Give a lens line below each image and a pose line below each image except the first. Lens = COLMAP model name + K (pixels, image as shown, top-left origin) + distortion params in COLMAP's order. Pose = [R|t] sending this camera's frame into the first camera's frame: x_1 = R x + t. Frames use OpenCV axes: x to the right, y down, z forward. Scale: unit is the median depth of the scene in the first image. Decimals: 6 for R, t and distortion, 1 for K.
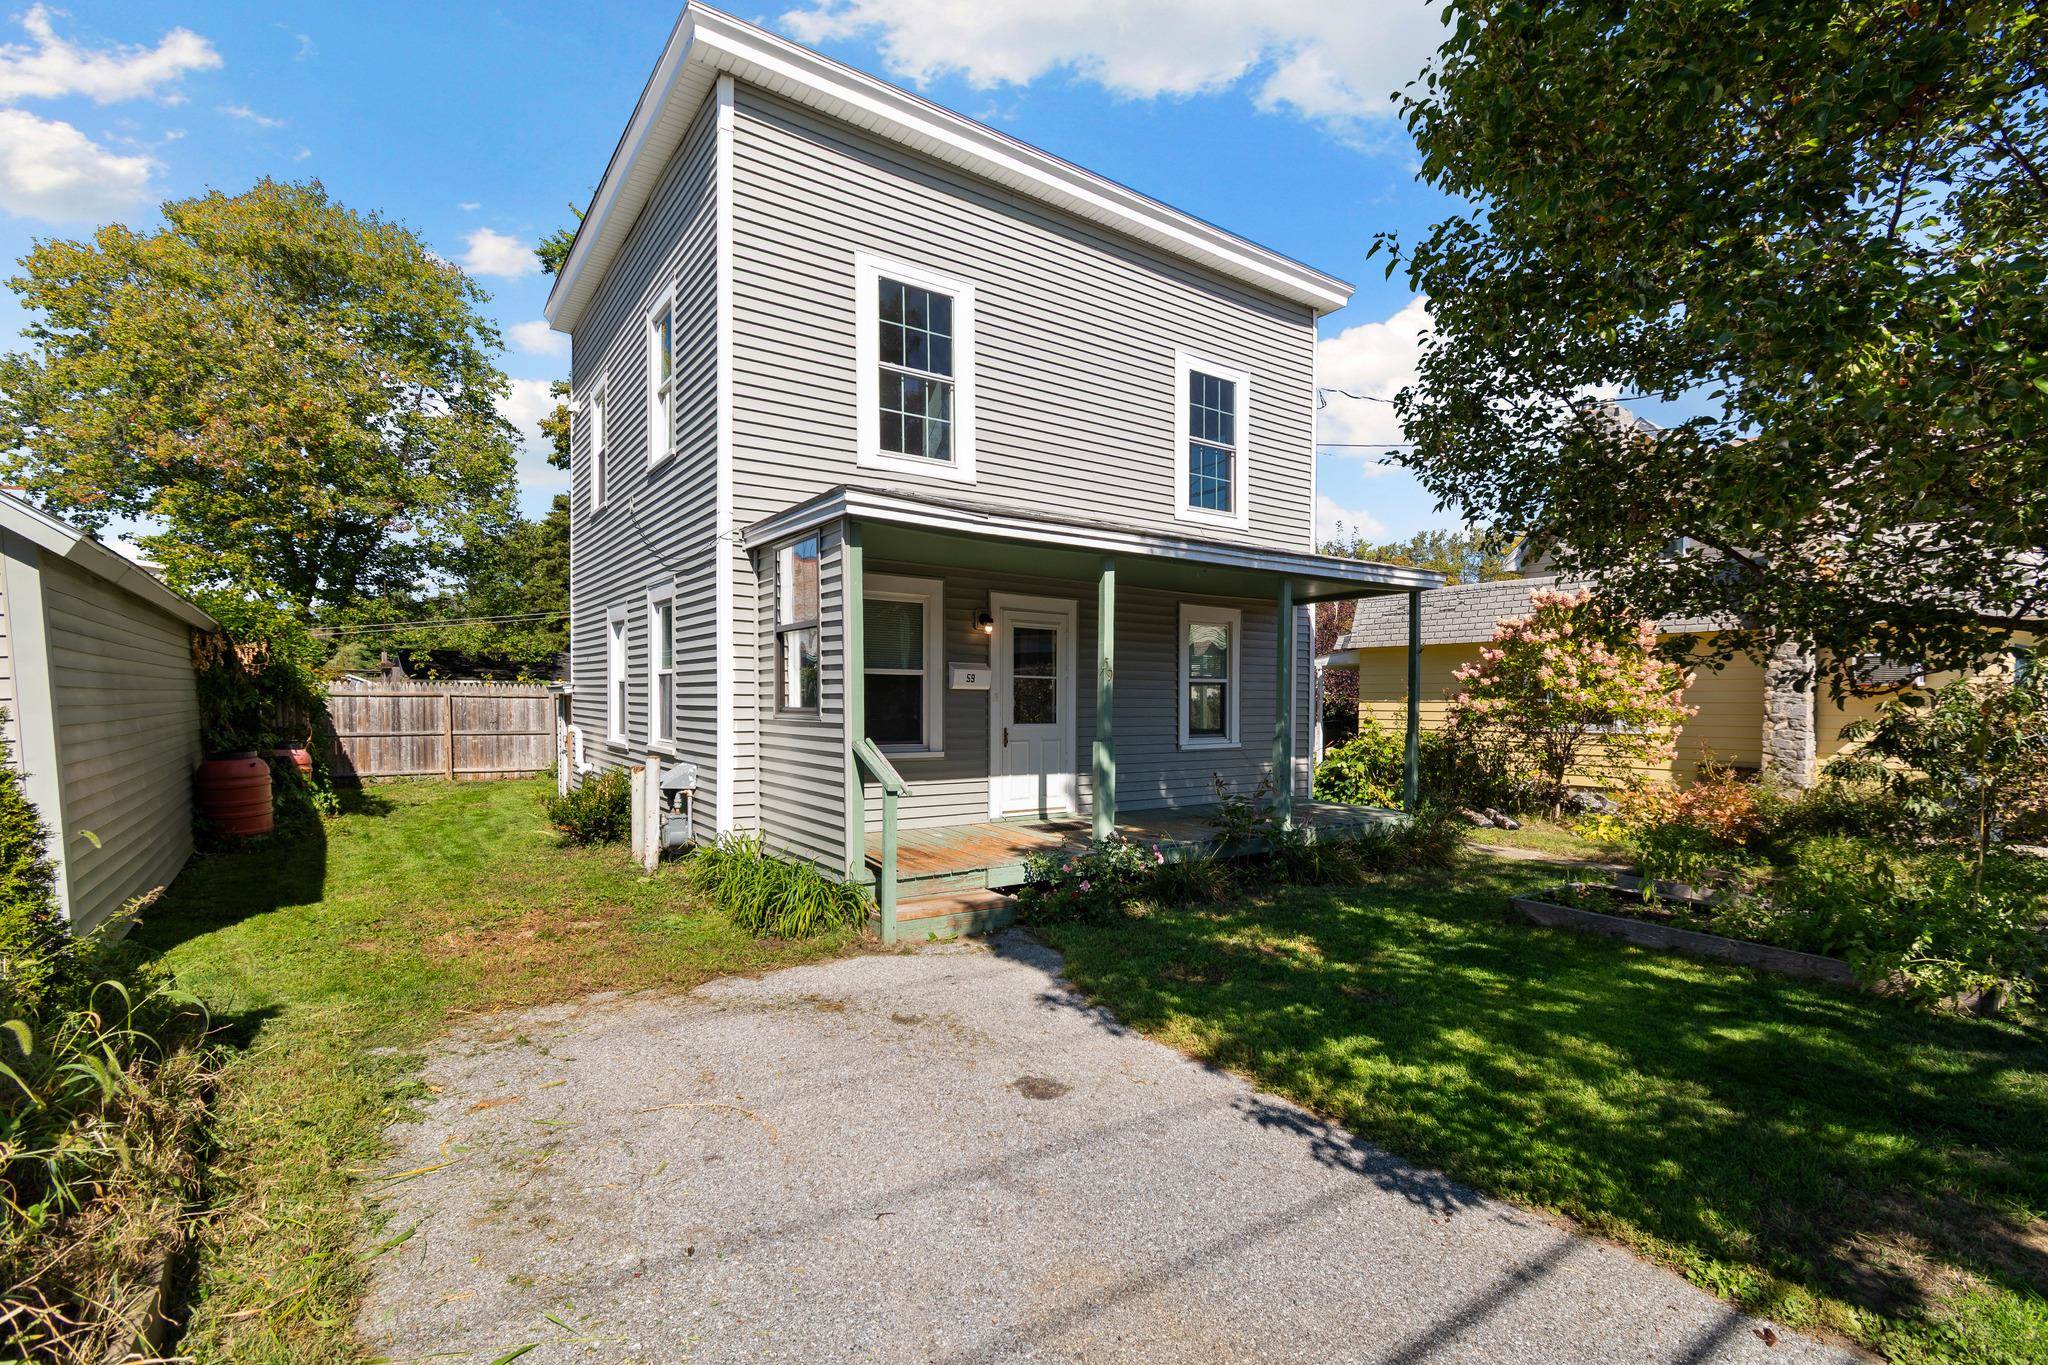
lens RADIAL K [[908.6, 0, 1050.2], [0, 908.6, 728.2], [0, 0, 1]] dist [0.003901, -0.002124]
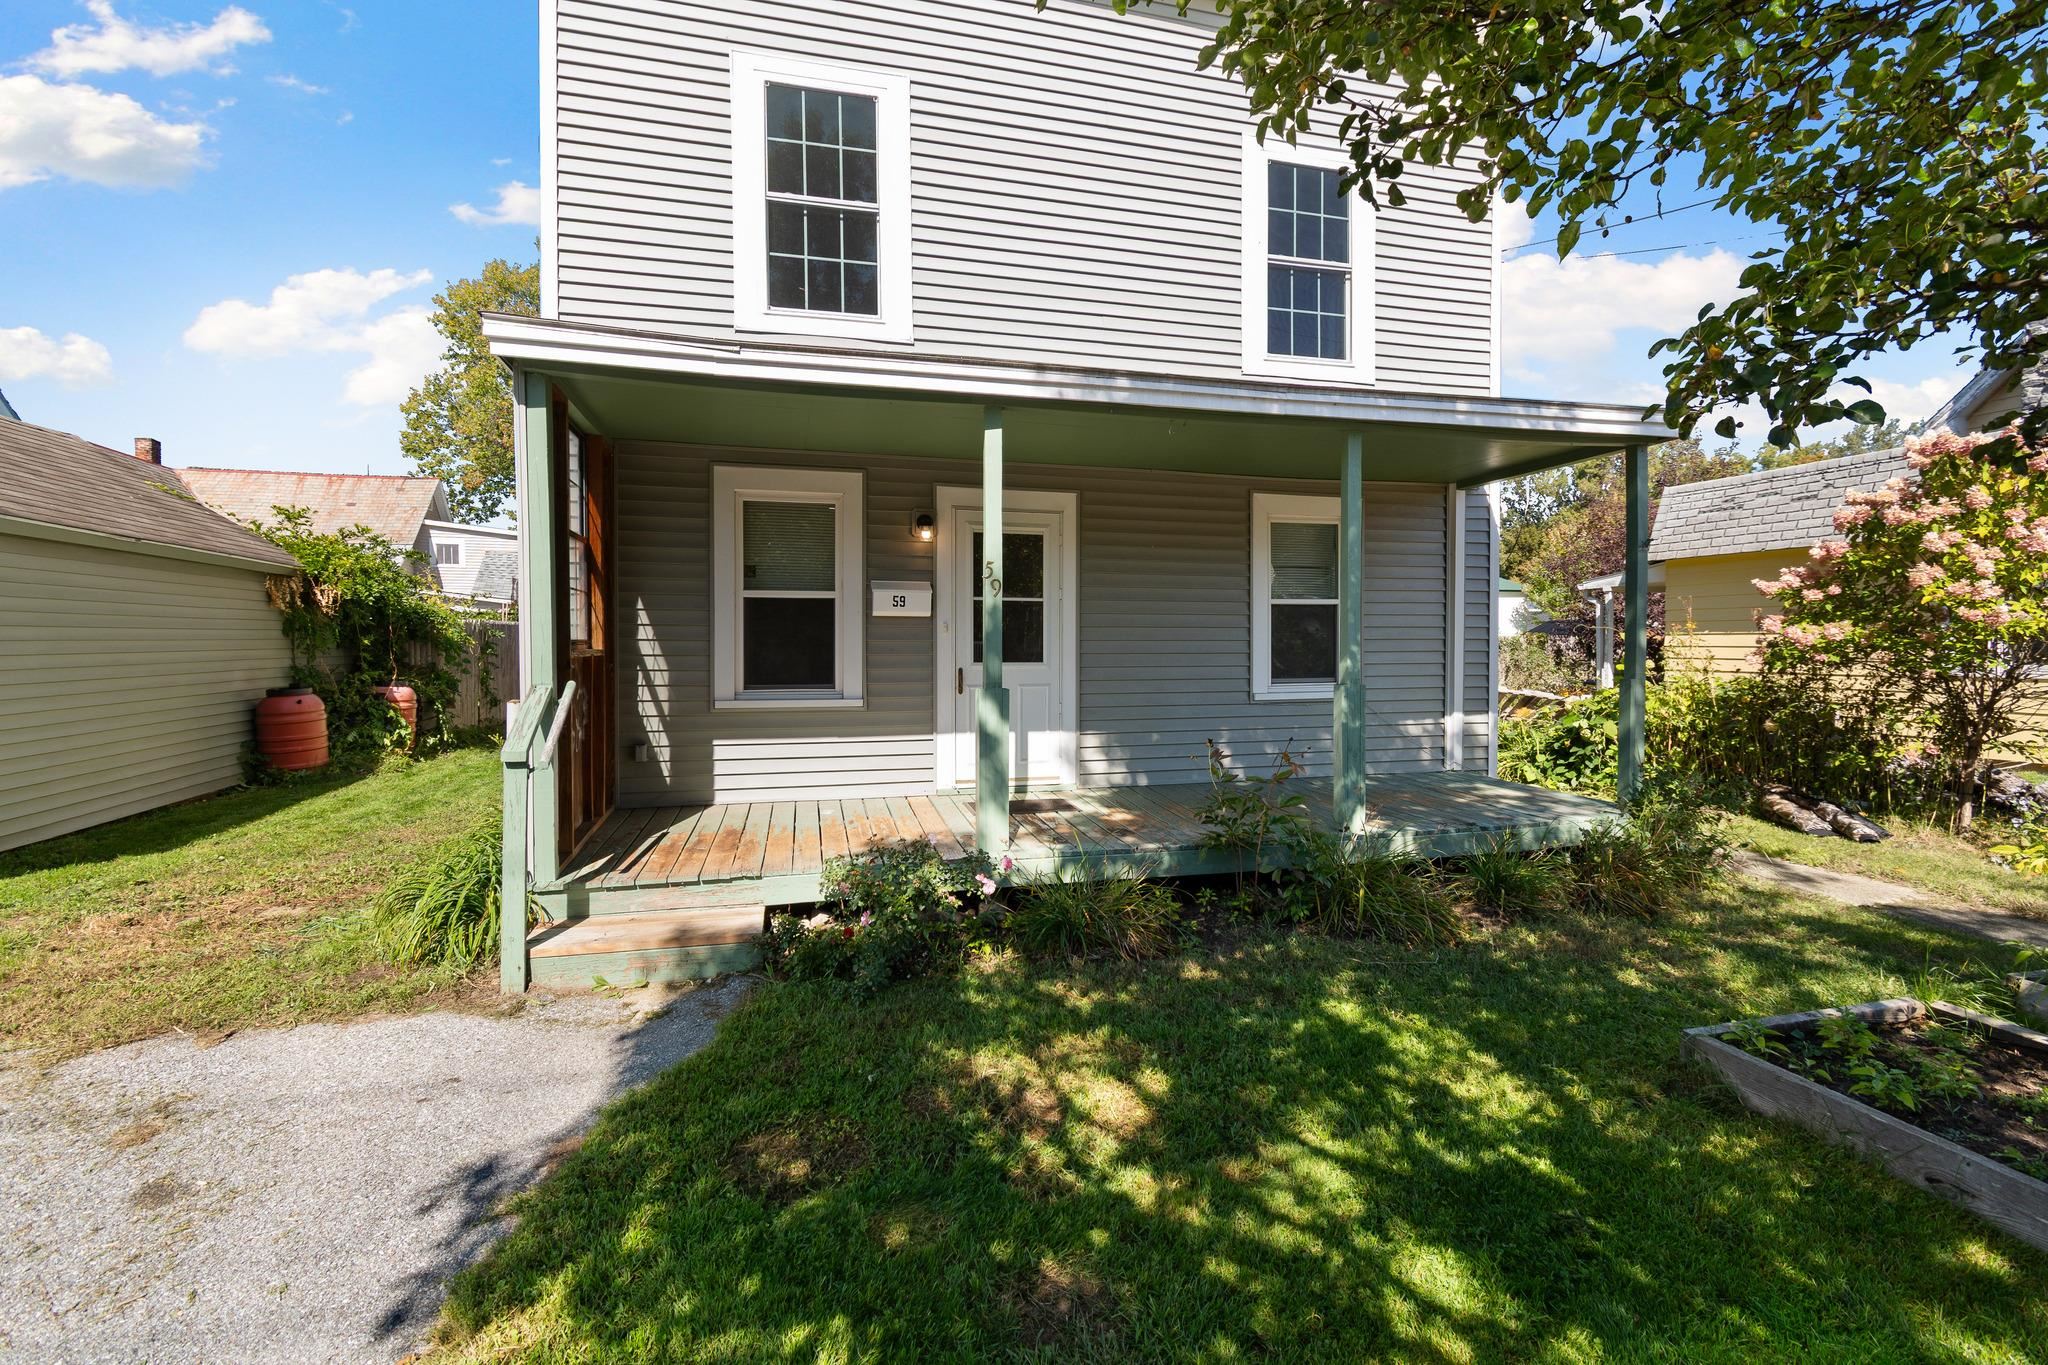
lens RADIAL K [[908.6, 0, 1023.2], [0, 908.6, 658.8], [0, 0, 1]] dist [0.003901, -0.002124]
pose [[0.937316, -0.000658, -0.348479, 0.266714], [-0.003570, 0.999928, -0.011491, 0.000552], [0.348462, 0.012015, 0.937246, 0.335350]]
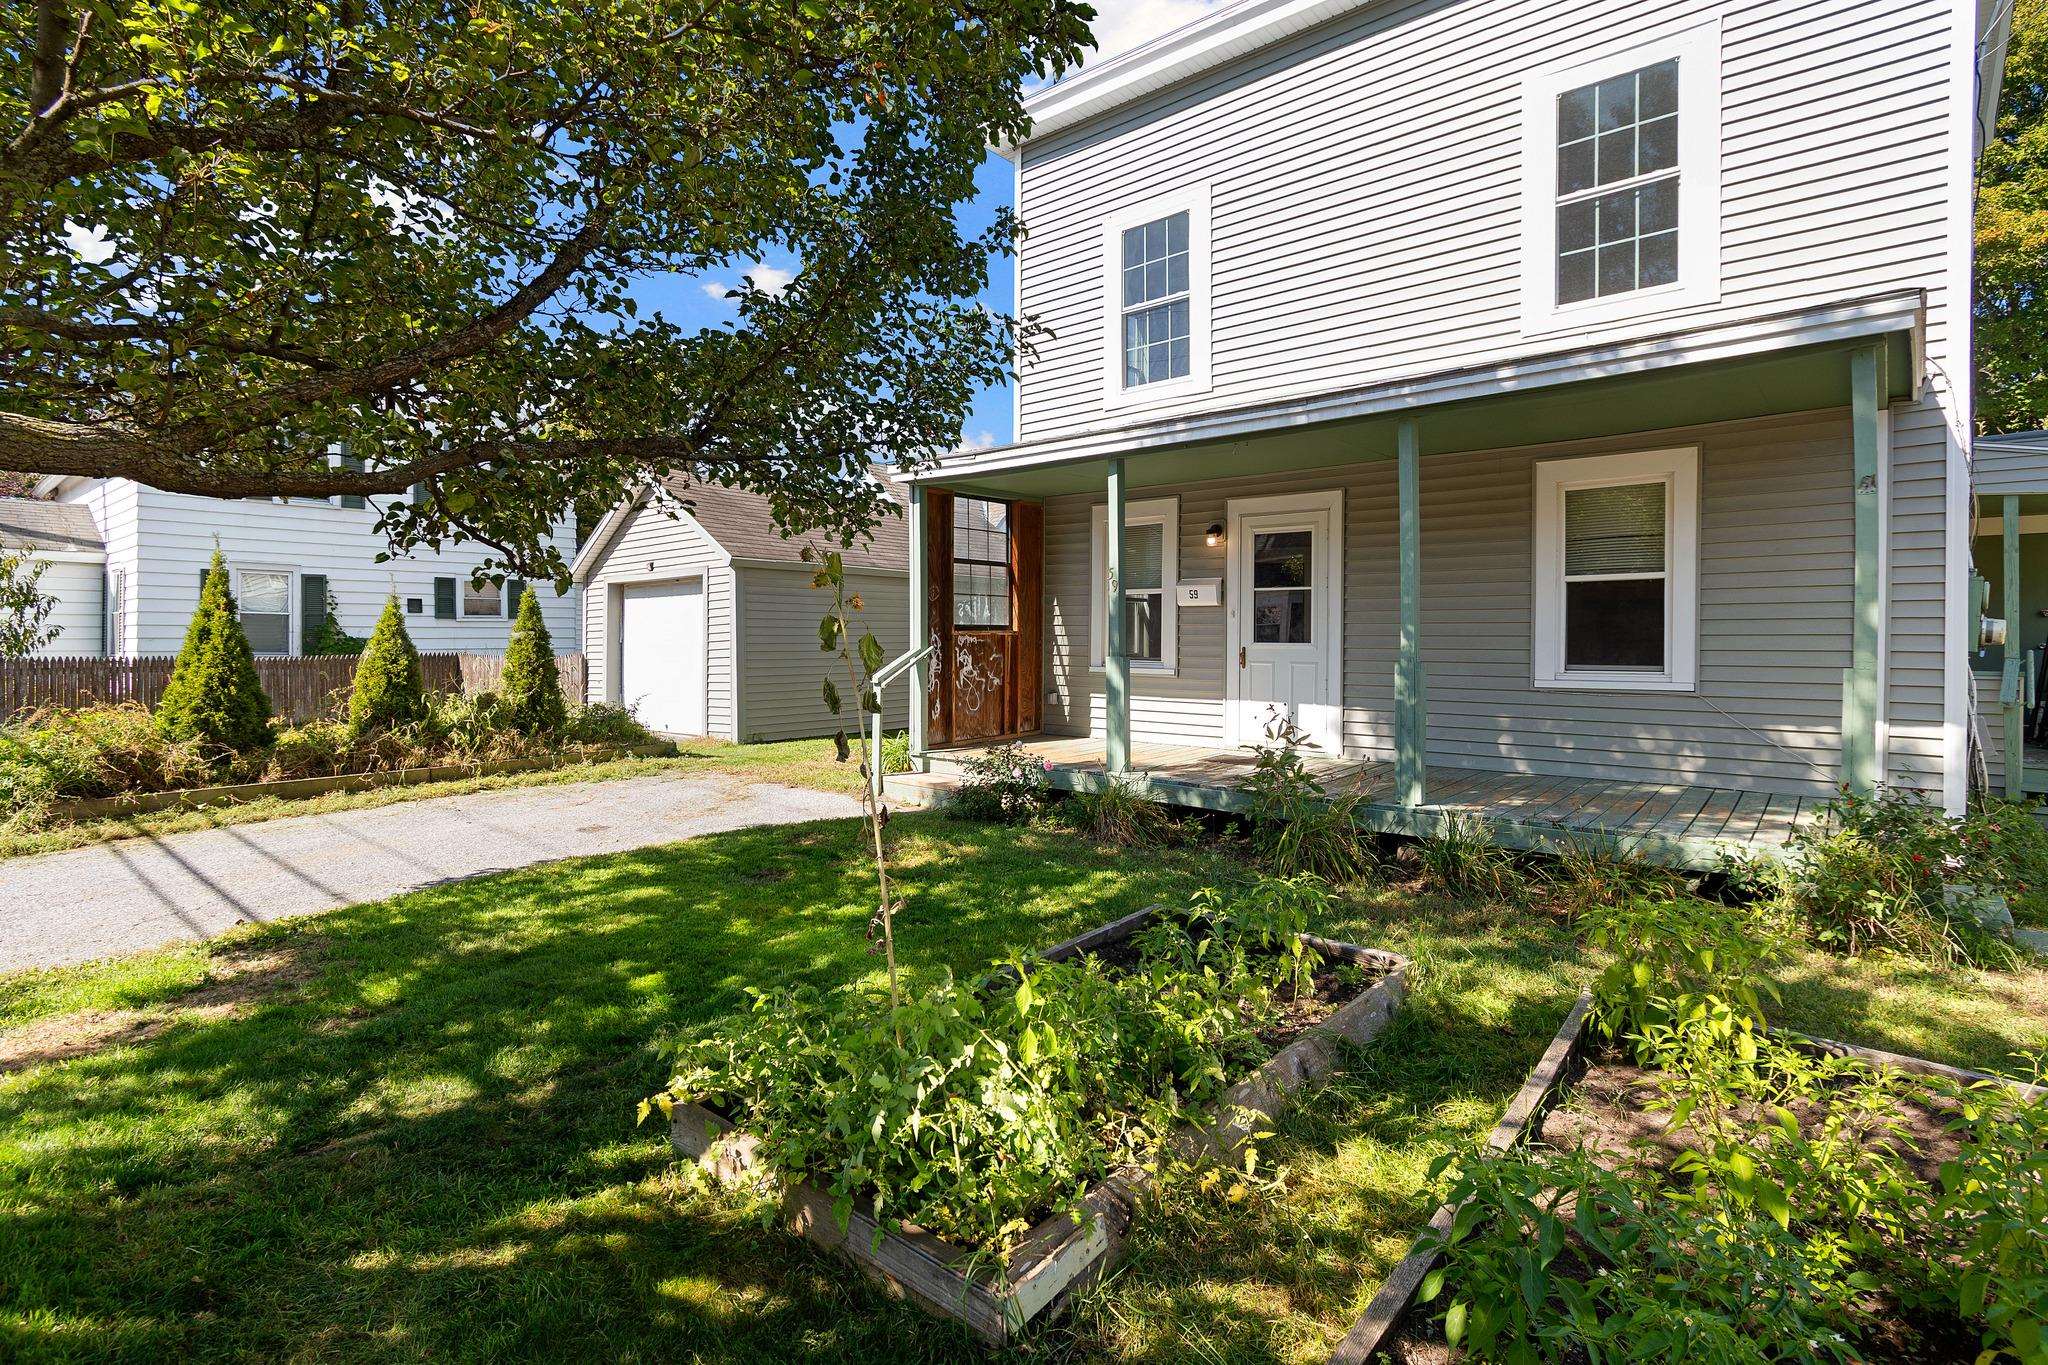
lens RADIAL K [[1000.6, 0, 1038.9], [0, 1000.6, 649.1], [0, 0, 1]] dist [0.002523, 0.000985]
pose [[0.253744, 0.006623, -0.967249, 0.894993], [-0.027814, 0.999613, -0.000451, 0.008387], [0.966871, 0.027017, 0.253830, 0.570534]]
